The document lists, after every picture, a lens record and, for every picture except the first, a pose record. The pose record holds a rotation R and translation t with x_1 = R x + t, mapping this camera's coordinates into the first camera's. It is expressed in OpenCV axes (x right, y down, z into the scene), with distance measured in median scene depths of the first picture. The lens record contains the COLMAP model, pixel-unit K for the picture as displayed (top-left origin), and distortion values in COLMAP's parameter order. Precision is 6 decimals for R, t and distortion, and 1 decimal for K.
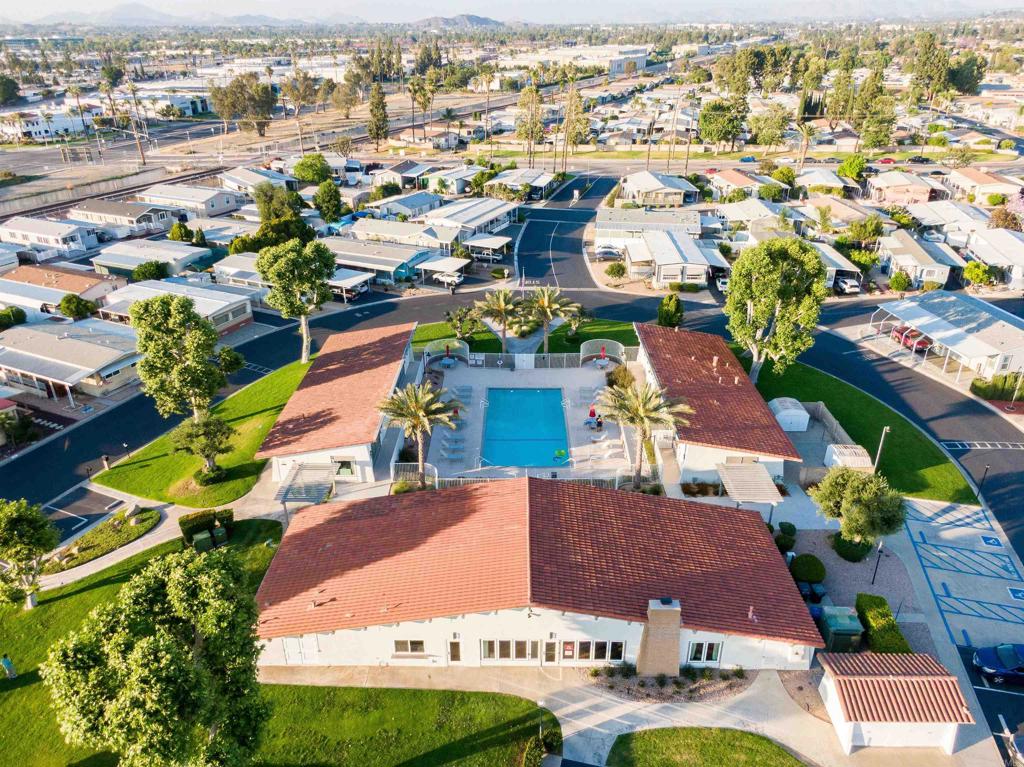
lens RADIAL K [[735.8, 0, 511.7], [0, 735.8, 383.4], [0, 0, 1]] dist [0.031769, -0.038013]
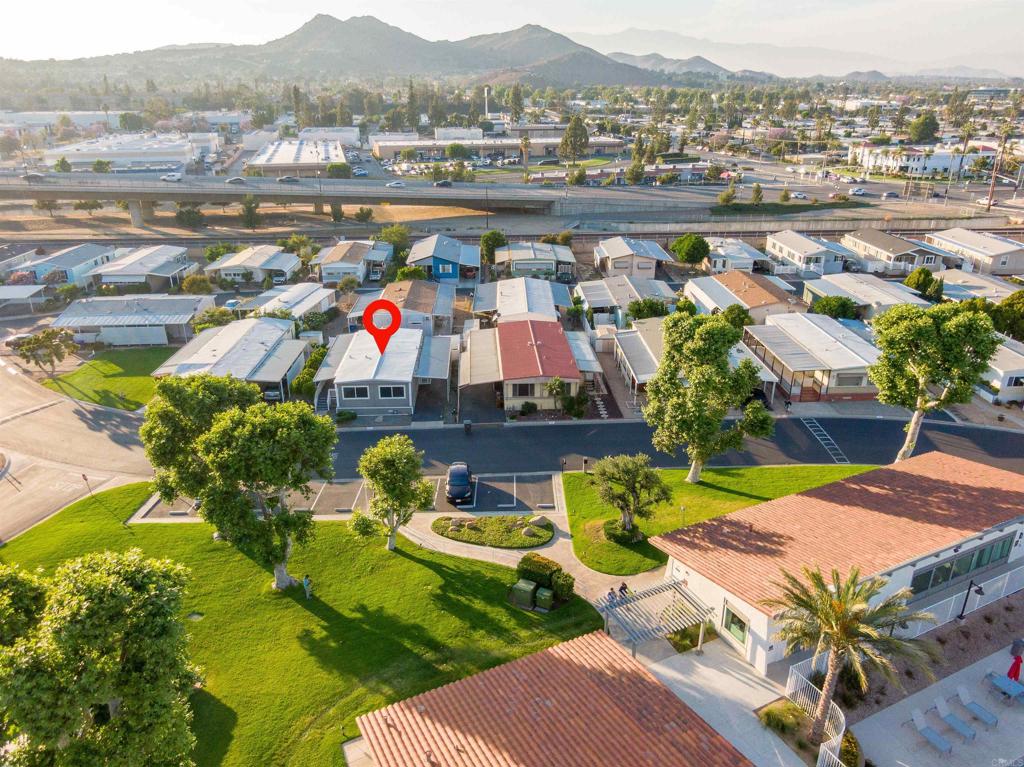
lens RADIAL K [[735.8, 0, 511.5], [0, 735.8, 385.0], [0, 0, 1]] dist [0.031769, -0.038013]
pose [[0.452298, 0.343683, -0.822988, 0.120624], [-0.392752, 0.905231, 0.162180, -0.086744], [0.800732, 0.249877, 0.544416, 0.359244]]
